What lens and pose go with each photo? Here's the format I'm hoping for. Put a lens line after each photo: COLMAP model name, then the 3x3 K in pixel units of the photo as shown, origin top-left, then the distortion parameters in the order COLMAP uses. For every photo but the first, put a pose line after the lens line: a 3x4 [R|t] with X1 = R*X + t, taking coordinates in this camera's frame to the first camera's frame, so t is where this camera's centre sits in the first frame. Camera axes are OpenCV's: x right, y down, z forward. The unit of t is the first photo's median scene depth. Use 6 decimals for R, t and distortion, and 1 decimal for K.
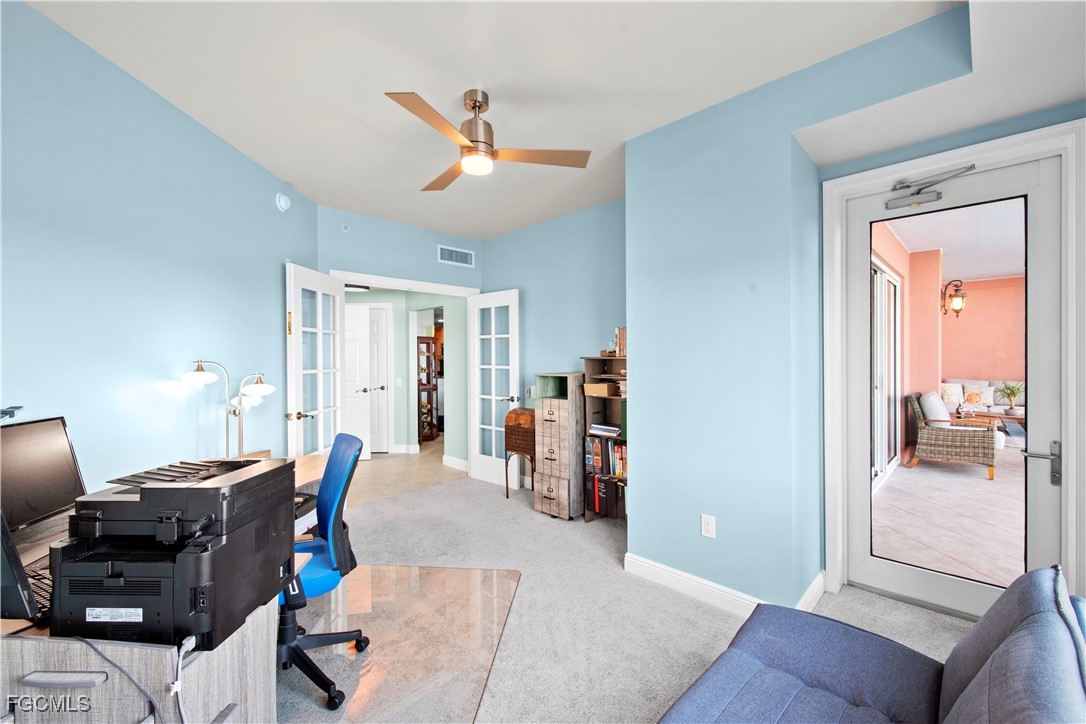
lens RADIAL K [[456.8, 0, 542.4], [0, 456.8, 361.0], [0, 0, 1]] dist [0.006627, -0.004185]
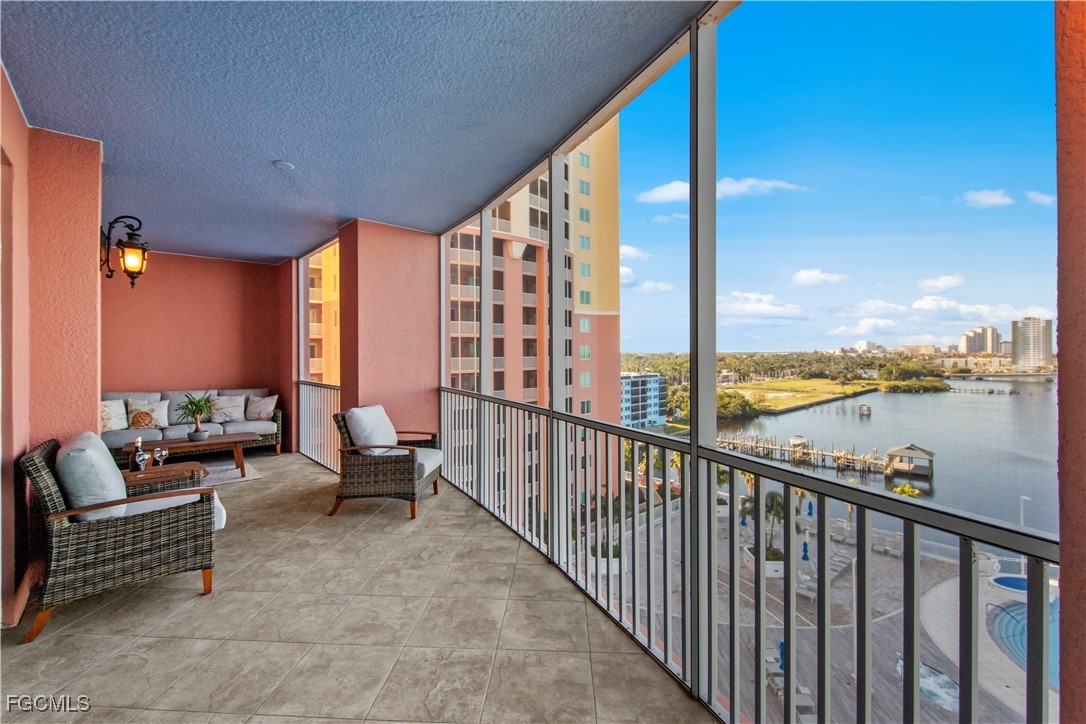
lens RADIAL K [[456.8, 0, 536.2], [0, 456.8, 356.0], [0, 0, 1]] dist [0.006627, -0.004185]
pose [[0.068091, 0.005115, 0.997666, 0.415345], [0.007608, 0.999955, -0.005646, -0.007211], [-0.997650, 0.007975, 0.068049, 0.507335]]
